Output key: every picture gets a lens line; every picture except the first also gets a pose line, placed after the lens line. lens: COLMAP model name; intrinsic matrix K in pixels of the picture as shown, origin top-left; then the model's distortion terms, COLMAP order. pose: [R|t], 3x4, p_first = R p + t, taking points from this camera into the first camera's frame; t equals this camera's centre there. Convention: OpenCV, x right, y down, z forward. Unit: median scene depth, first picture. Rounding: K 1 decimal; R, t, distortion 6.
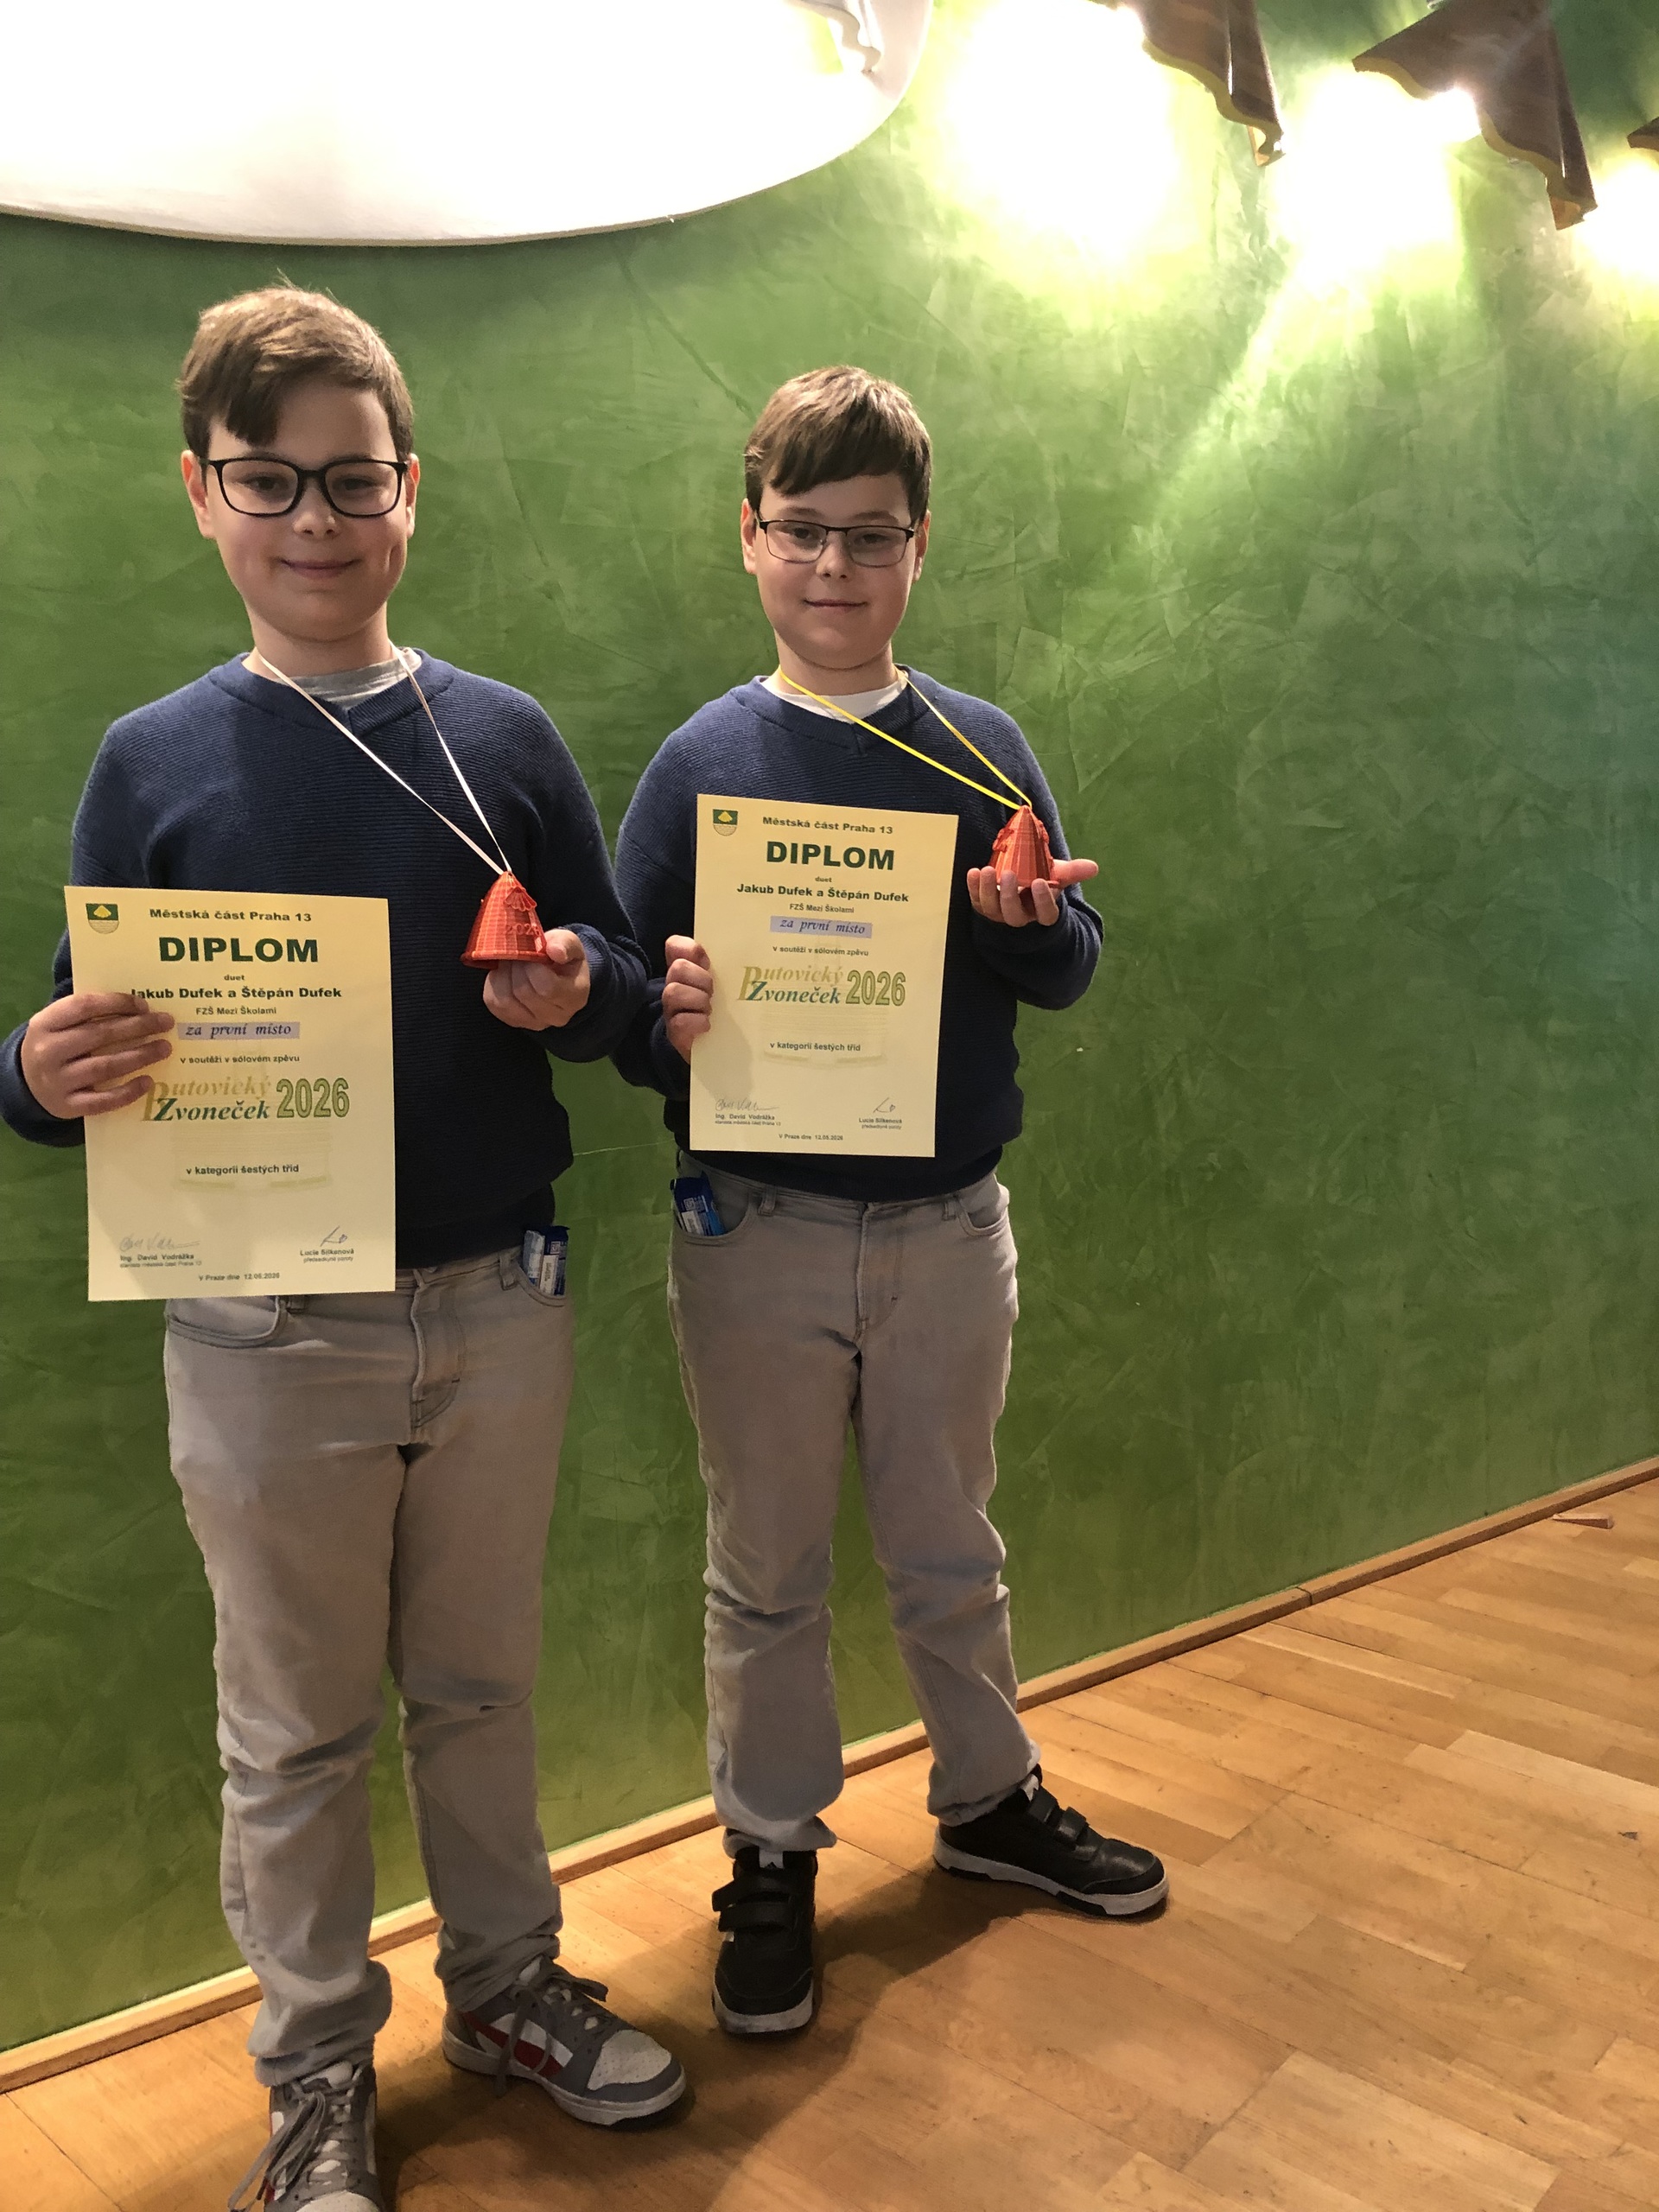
lens RADIAL K [[1797.0, 0, 856.5], [0, 1797.0, 1093.1], [0, 0, 1]] dist [0.017637, -0.021427]
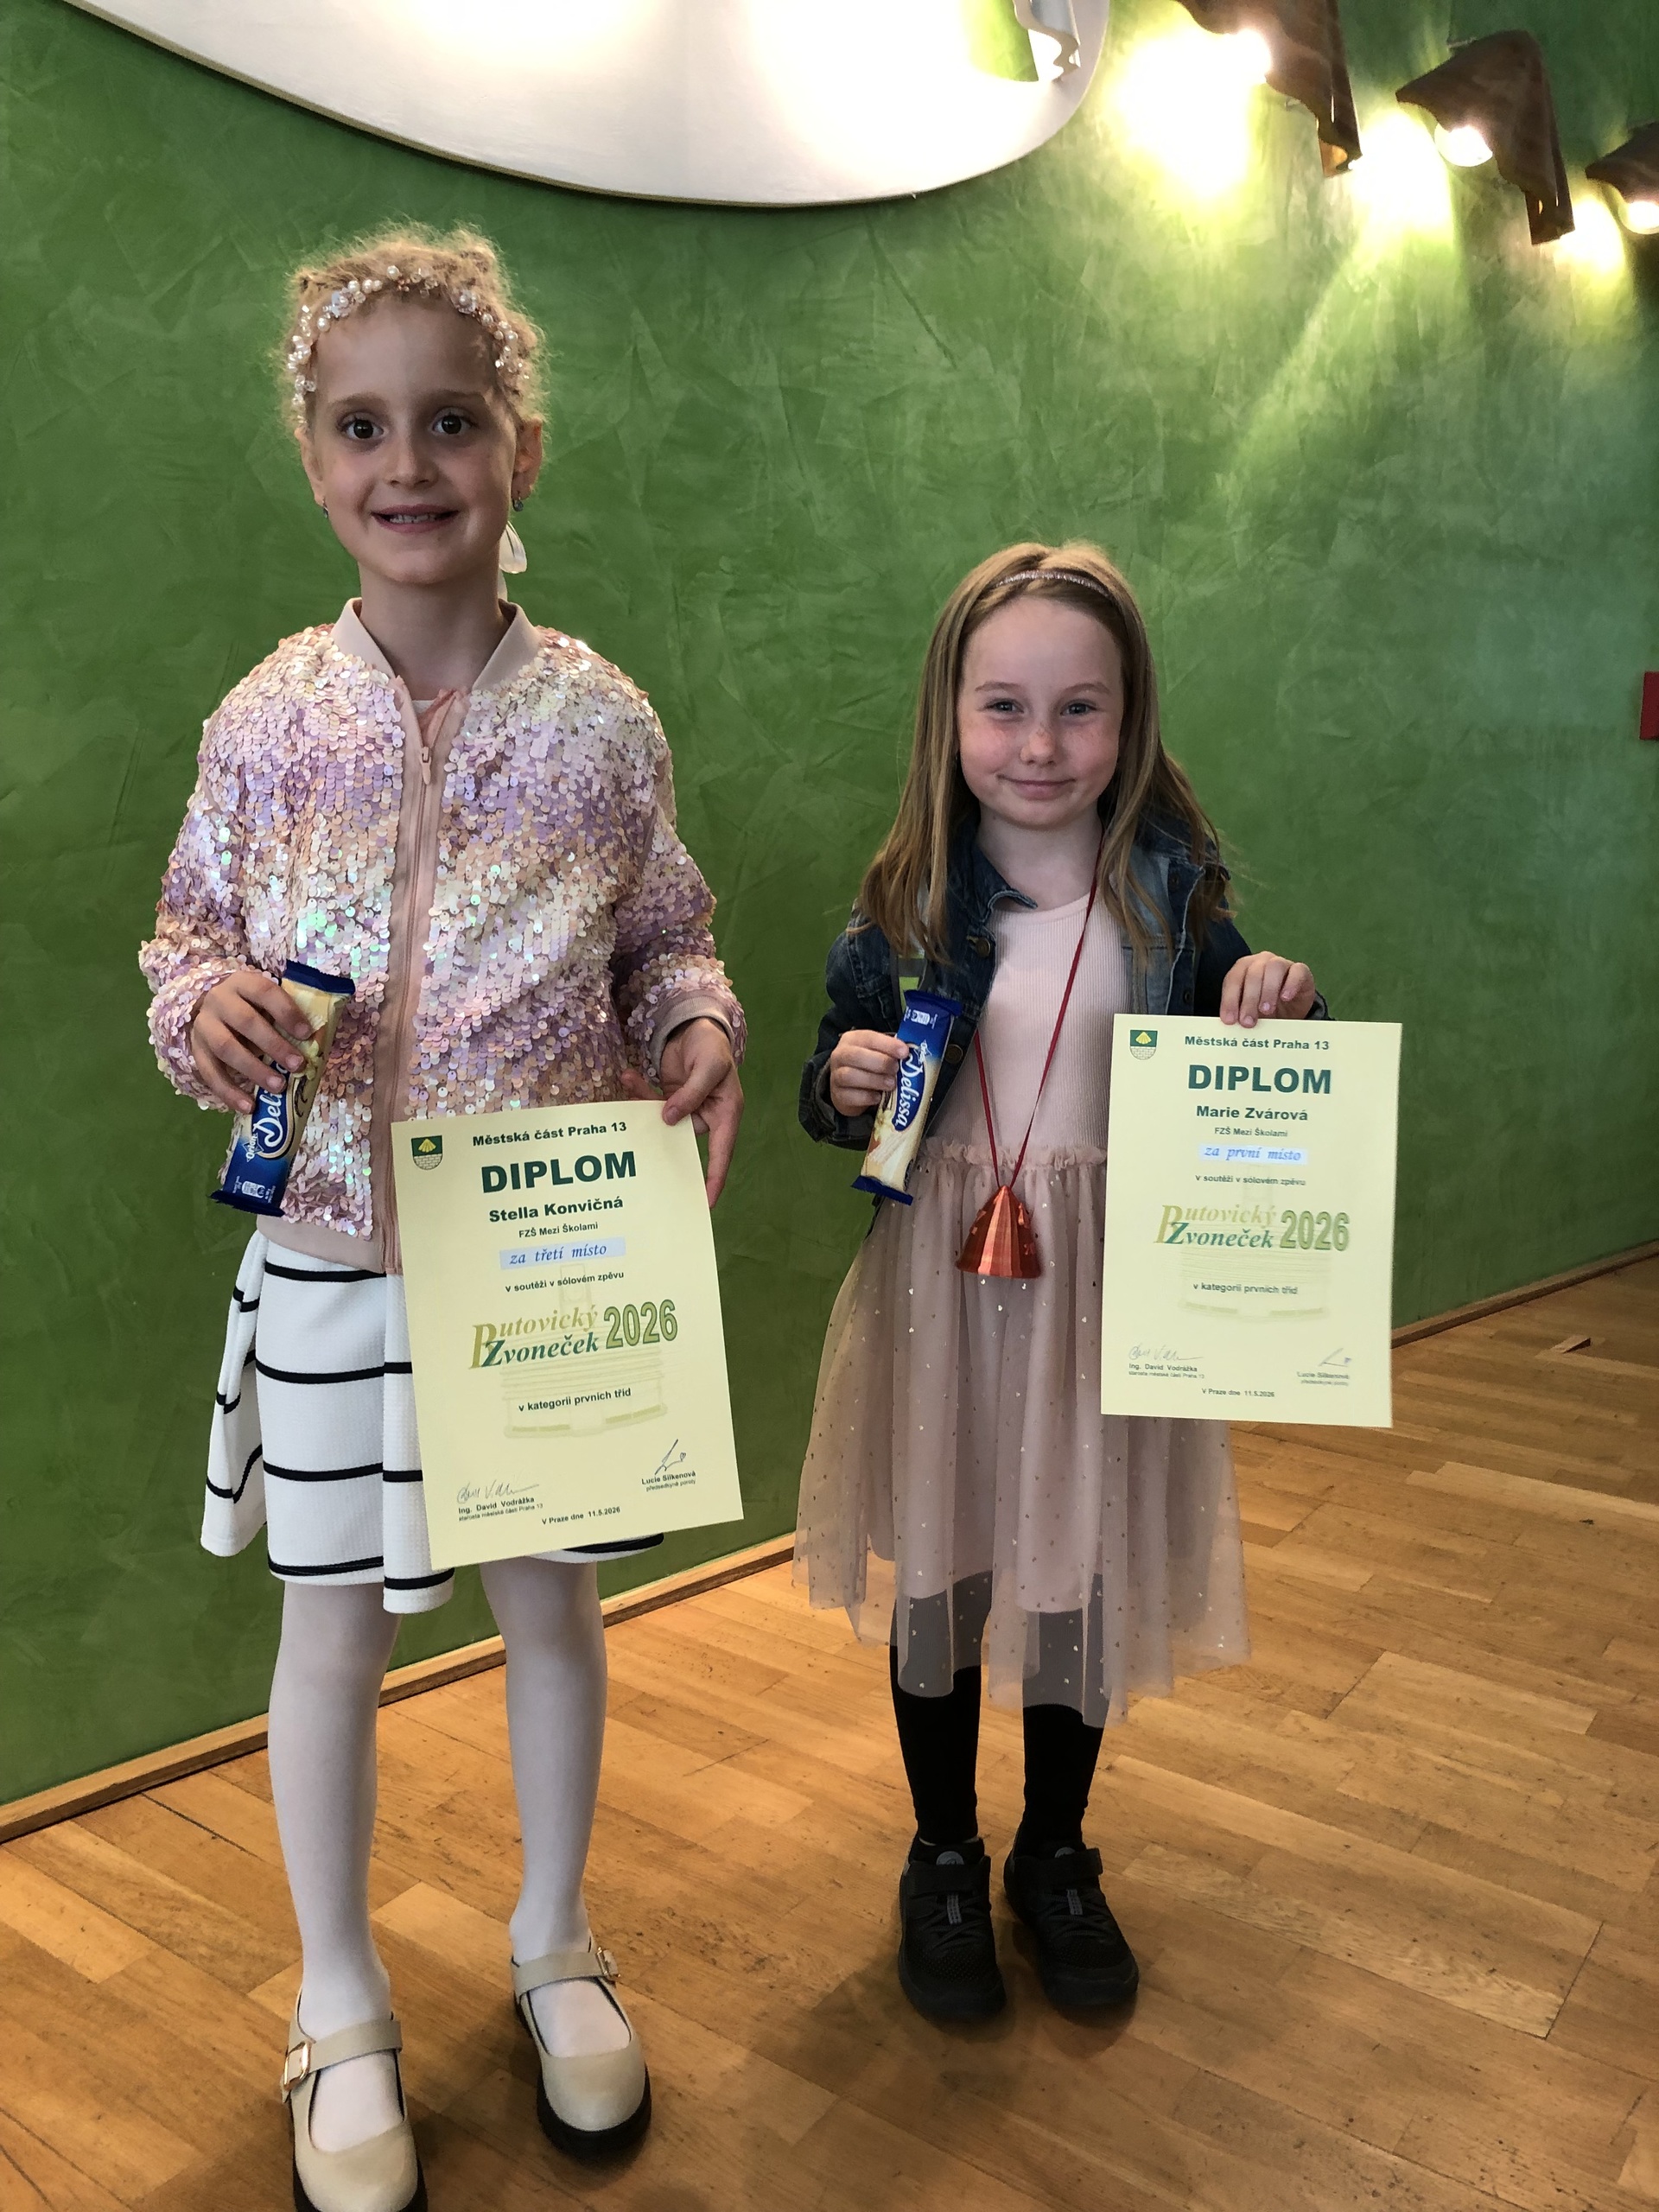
lens RADIAL K [[1797.0, 0, 836.7], [0, 1797.0, 1089.9], [0, 0, 1]] dist [0.017637, -0.021427]
pose [[0.992013, 0.021788, 0.124240, -0.235041], [-0.026392, 0.999020, 0.035533, 0.059461], [-0.123344, -0.038528, 0.991616, -0.175188]]
